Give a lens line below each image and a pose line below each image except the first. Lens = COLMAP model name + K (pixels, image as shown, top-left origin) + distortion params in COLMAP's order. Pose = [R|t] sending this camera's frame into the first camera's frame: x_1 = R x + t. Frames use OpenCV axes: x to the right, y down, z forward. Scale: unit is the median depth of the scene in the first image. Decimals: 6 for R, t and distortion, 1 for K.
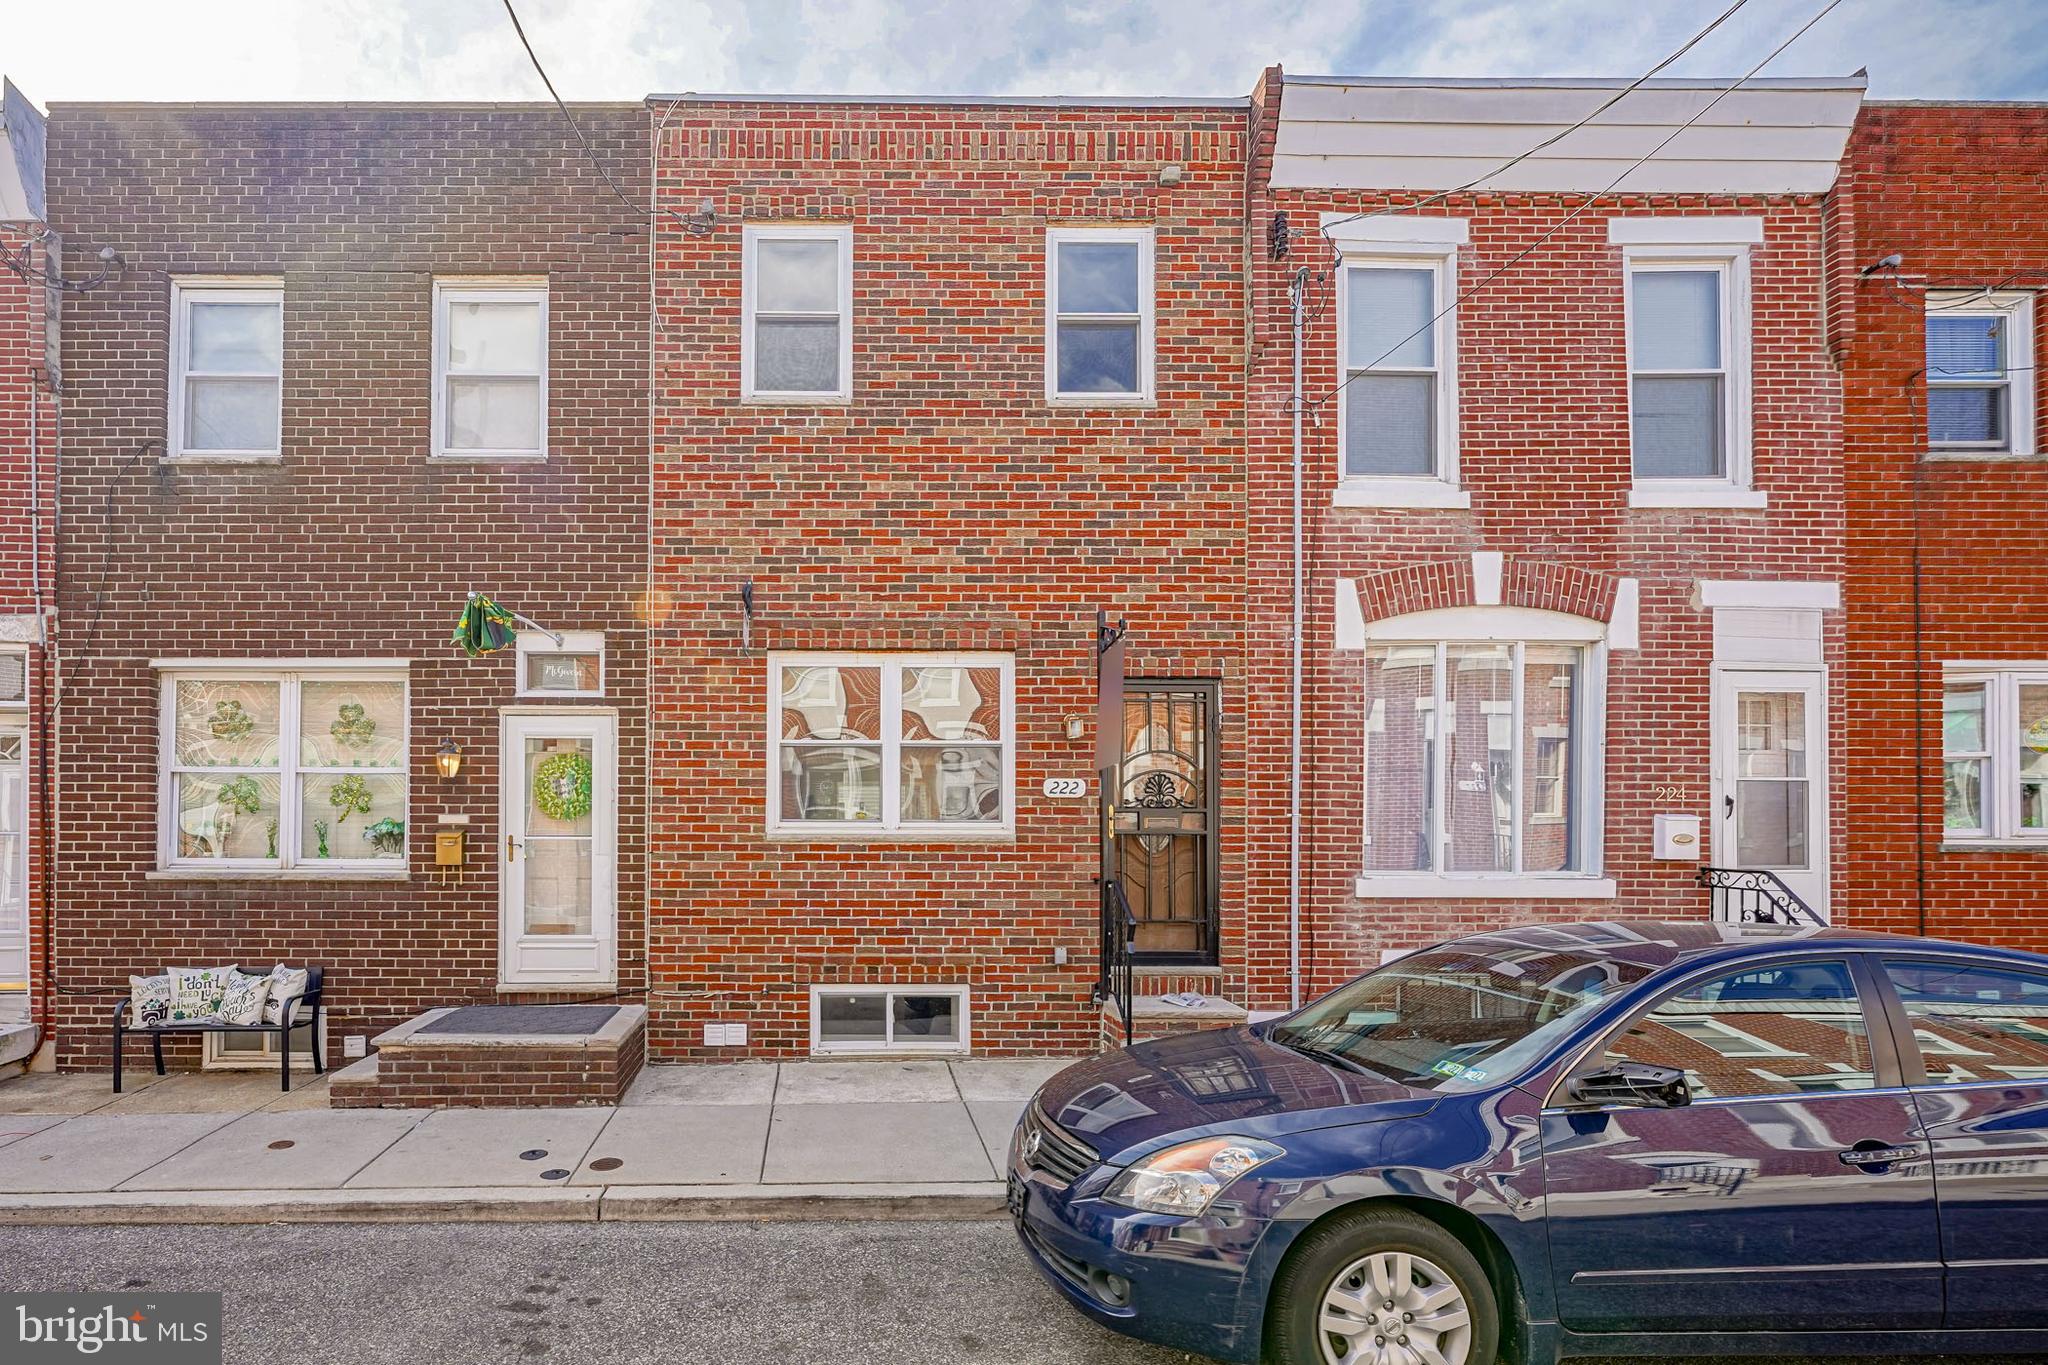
lens RADIAL K [[830.4, 0, 1019.1], [0, 830.4, 683.2], [0, 0, 1]] dist [-0.003257, 0.000166]
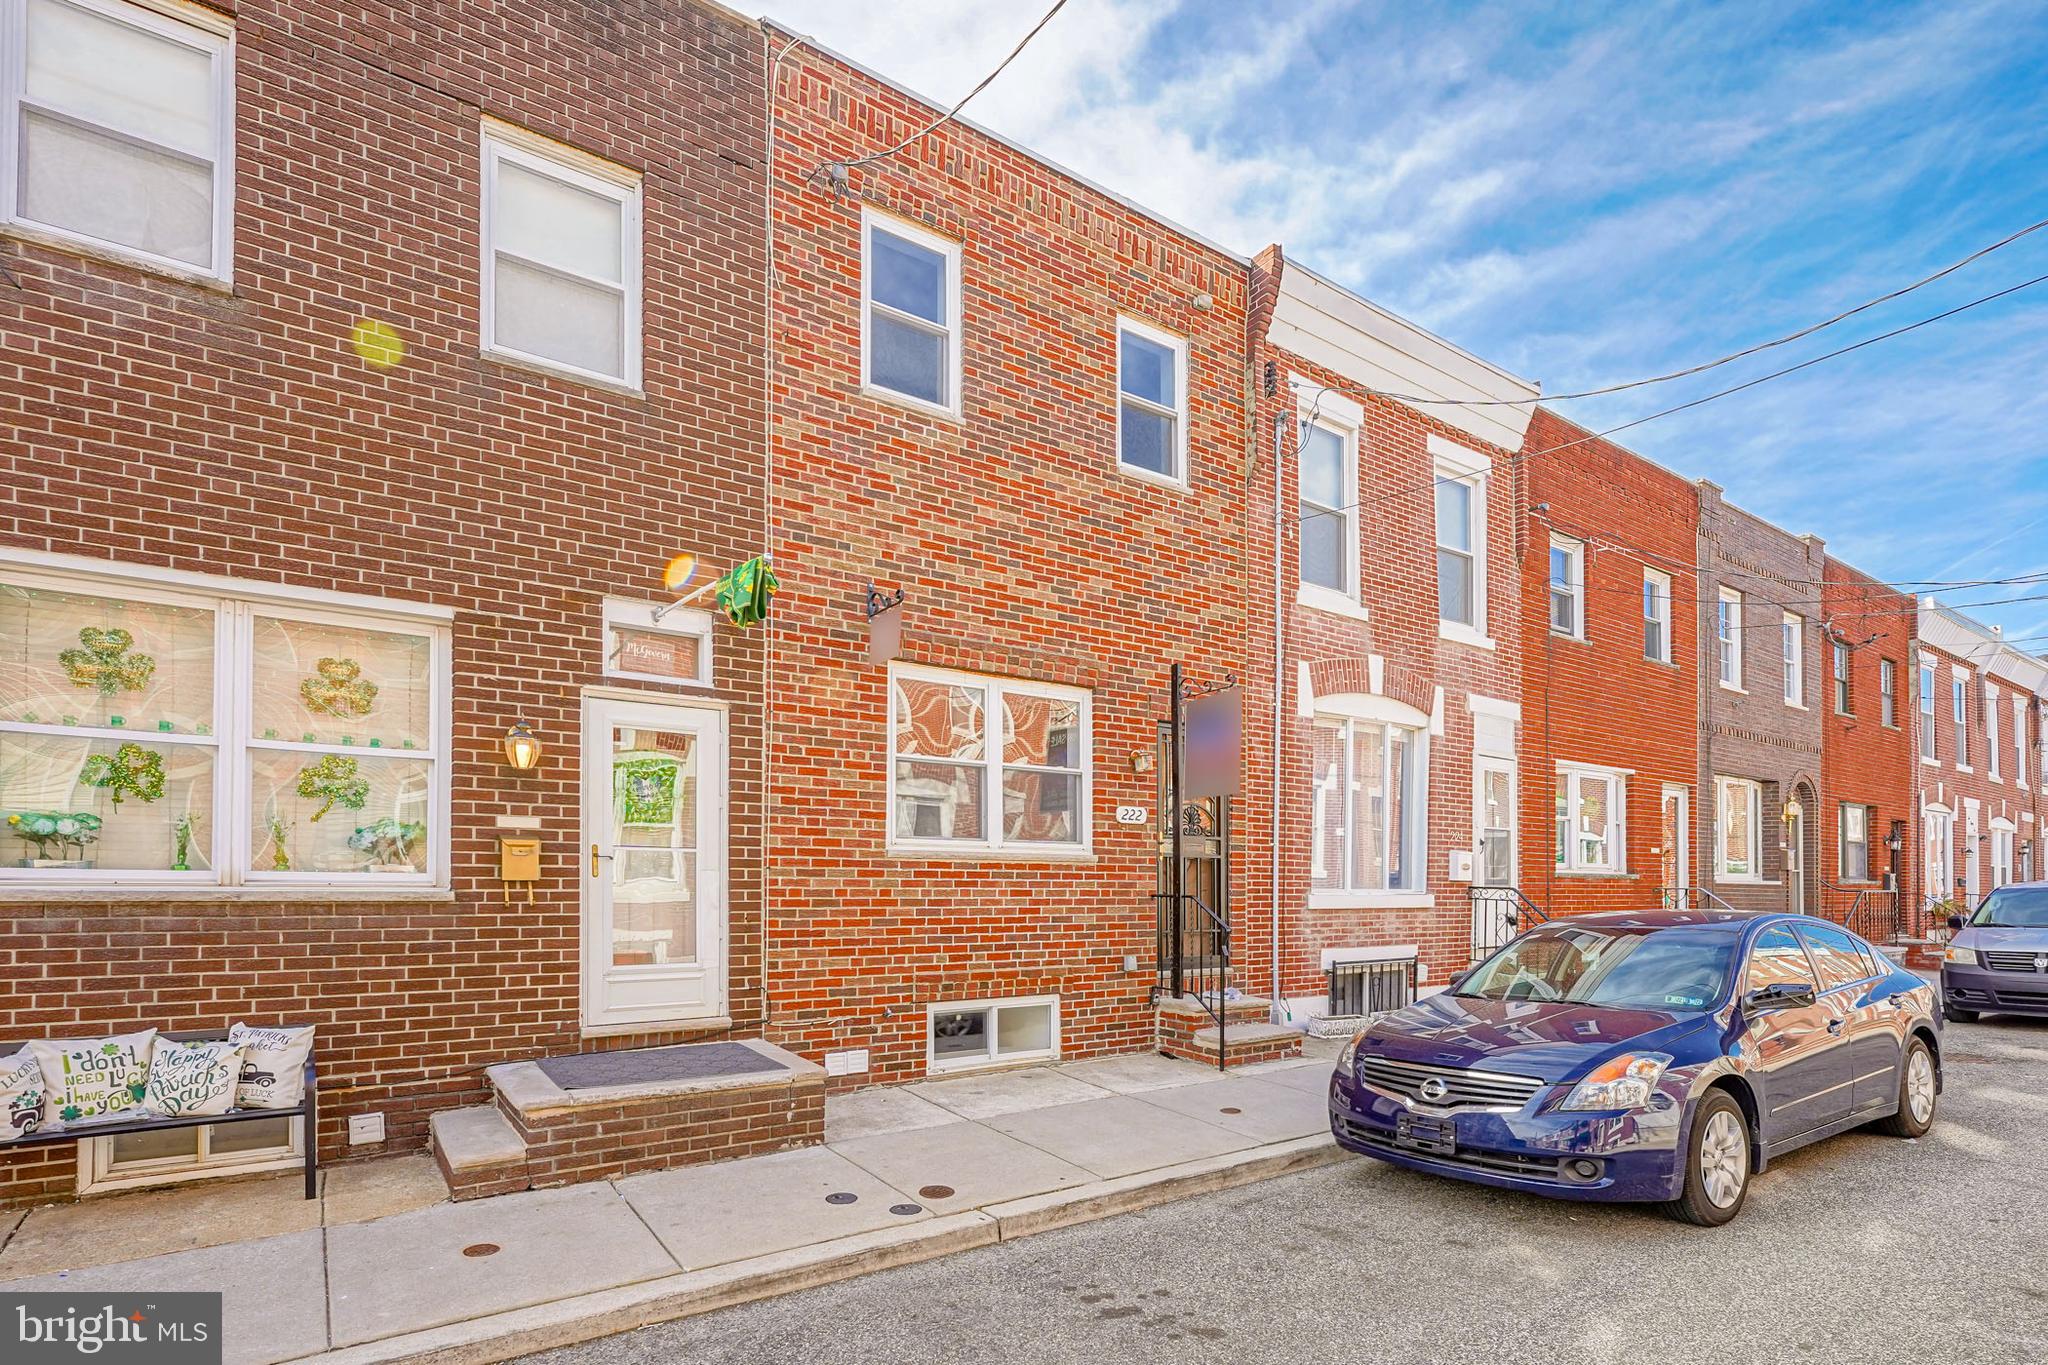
lens RADIAL K [[830.4, 0, 932.6], [0, 830.4, 719.9], [0, 0, 1]] dist [-0.003257, 0.000166]
pose [[0.881663, 0.094952, 0.462228, -0.705434], [-0.094086, 0.995251, -0.024986, 0.050511], [-0.462405, -0.021459, 0.886409, 0.127231]]
